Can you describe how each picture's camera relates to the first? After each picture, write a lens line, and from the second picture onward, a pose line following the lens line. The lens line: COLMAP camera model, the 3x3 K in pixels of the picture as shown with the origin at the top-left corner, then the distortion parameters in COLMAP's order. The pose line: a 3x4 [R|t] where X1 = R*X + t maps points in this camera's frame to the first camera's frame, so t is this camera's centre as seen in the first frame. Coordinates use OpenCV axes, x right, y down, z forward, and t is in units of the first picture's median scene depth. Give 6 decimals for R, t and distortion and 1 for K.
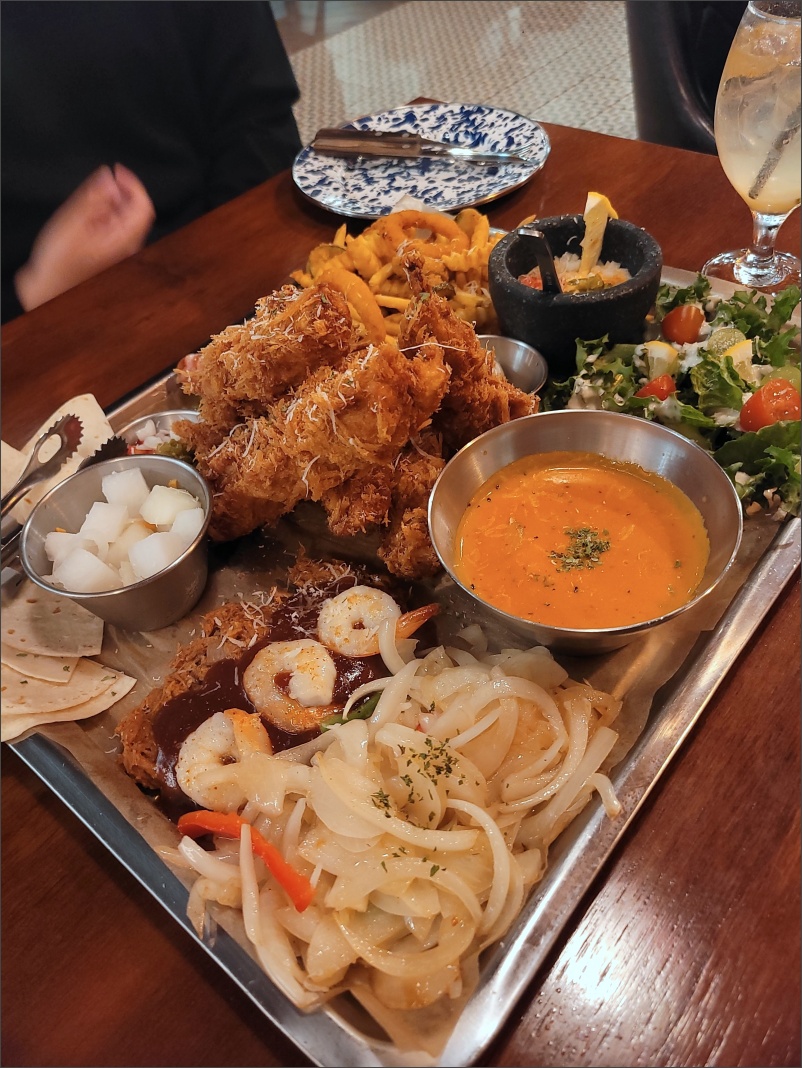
lens RADIAL K [[795.5, 0, 408.5], [0, 795.5, 538.0], [0, 0, 1]] dist [0.043978, -0.002499]
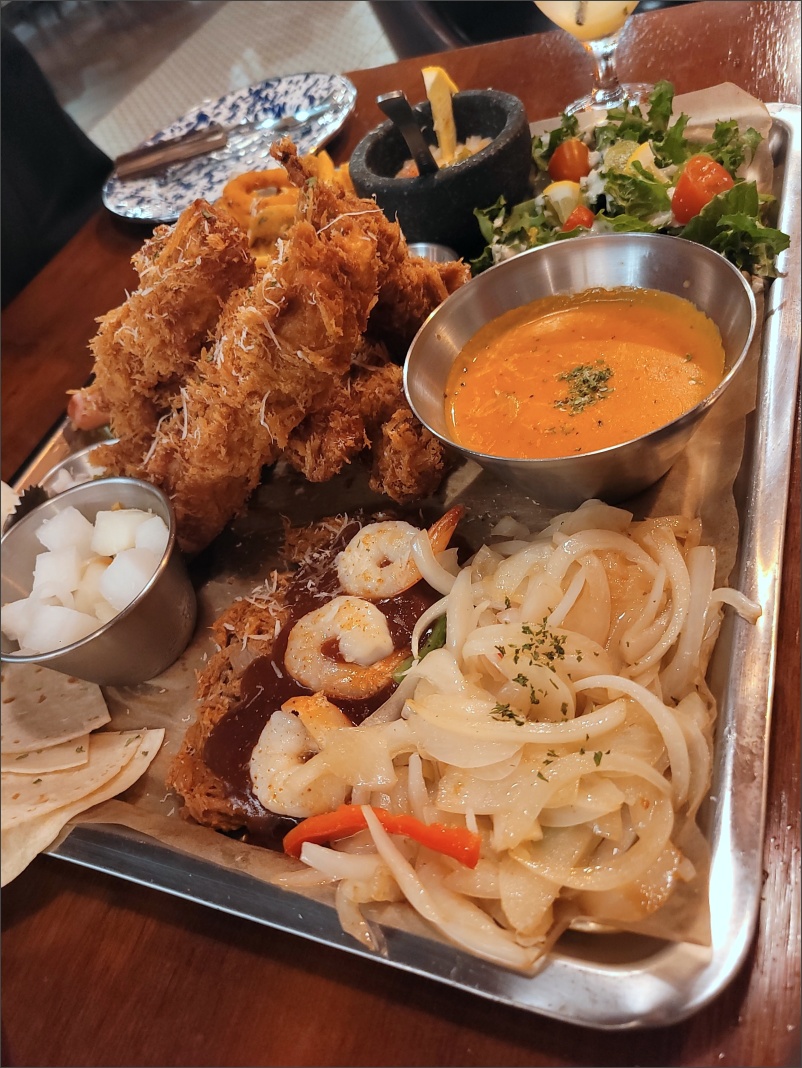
lens RADIAL K [[803.3, 0, 408.0], [0, 803.3, 540.1], [0, 0, 1]] dist [0.030248, 0.000223]
pose [[0.920090, -0.381136, 0.090389, -0.095223], [0.384869, 0.922559, -0.027590, 0.104720], [-0.072874, 0.060173, 0.995524, 0.114456]]
